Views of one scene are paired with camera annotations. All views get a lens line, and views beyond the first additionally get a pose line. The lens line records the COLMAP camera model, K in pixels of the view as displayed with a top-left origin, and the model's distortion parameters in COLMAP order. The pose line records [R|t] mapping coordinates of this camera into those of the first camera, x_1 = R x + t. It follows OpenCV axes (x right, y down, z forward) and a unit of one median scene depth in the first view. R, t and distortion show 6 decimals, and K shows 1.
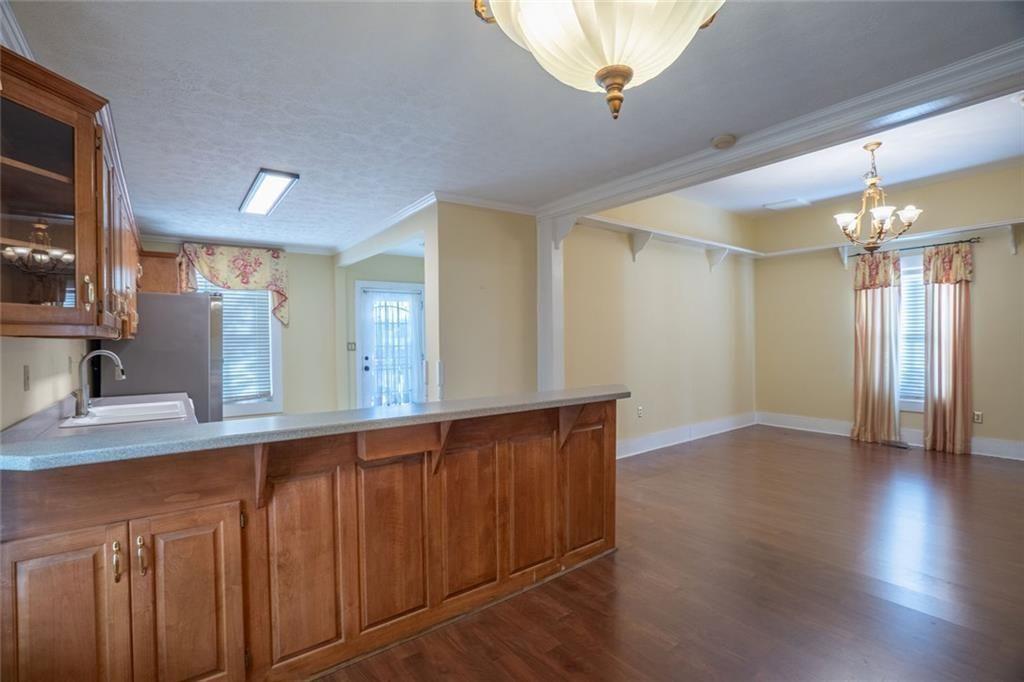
lens RADIAL K [[468.7, 0, 508.2], [0, 468.7, 347.1], [0, 0, 1]] dist [-0.029835, 0.003170]
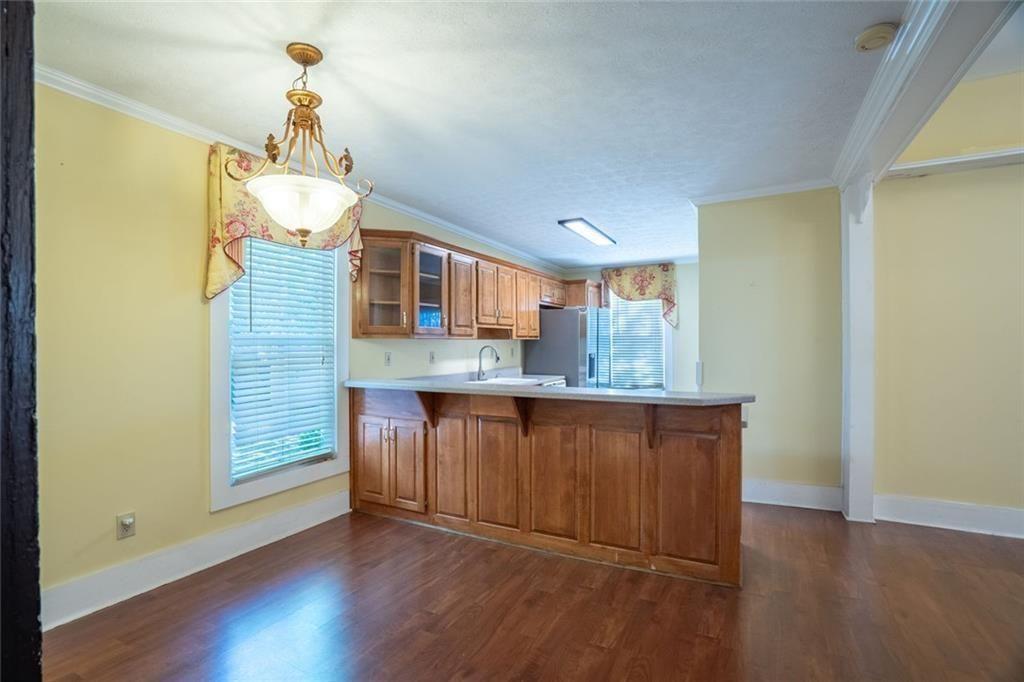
lens RADIAL K [[468.7, 0, 514.4], [0, 468.7, 344.9], [0, 0, 1]] dist [-0.029835, 0.003170]
pose [[0.445946, 0.008790, -0.895017, 0.934943], [-0.012647, 0.999914, 0.003518, -0.006207], [0.894971, 0.009751, 0.446019, 0.297837]]
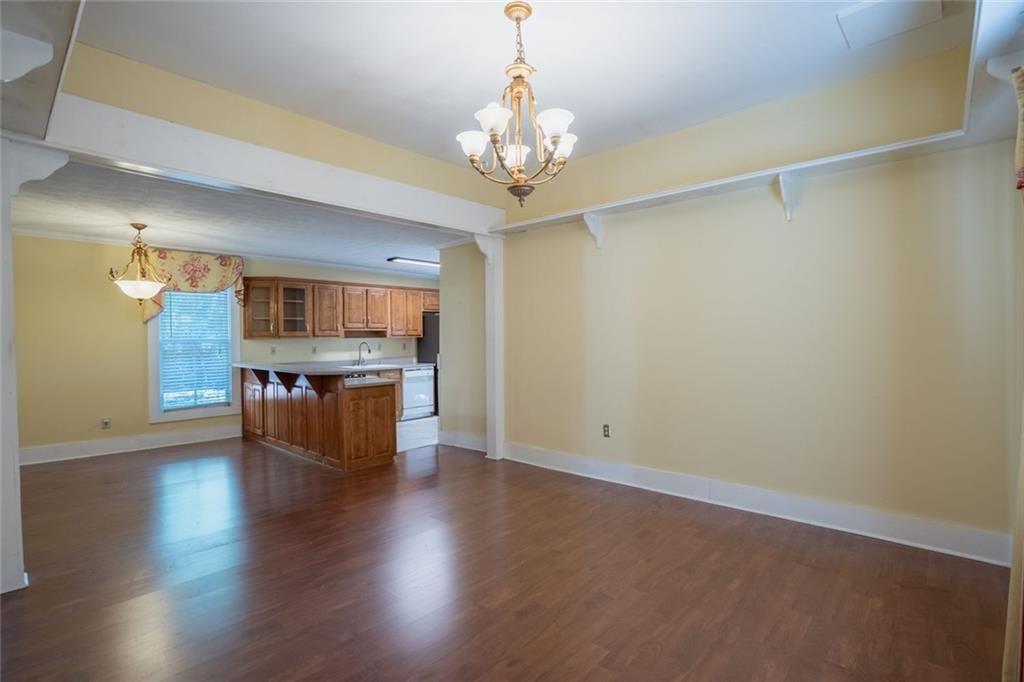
lens RADIAL K [[468.7, 0, 494.0], [0, 468.7, 350.0], [0, 0, 1]] dist [-0.029835, 0.003170]
pose [[0.189247, 0.036384, -0.981255, 2.232541], [-0.009453, 0.999334, 0.035231, -0.060704], [0.981884, 0.002608, 0.189465, 1.409289]]
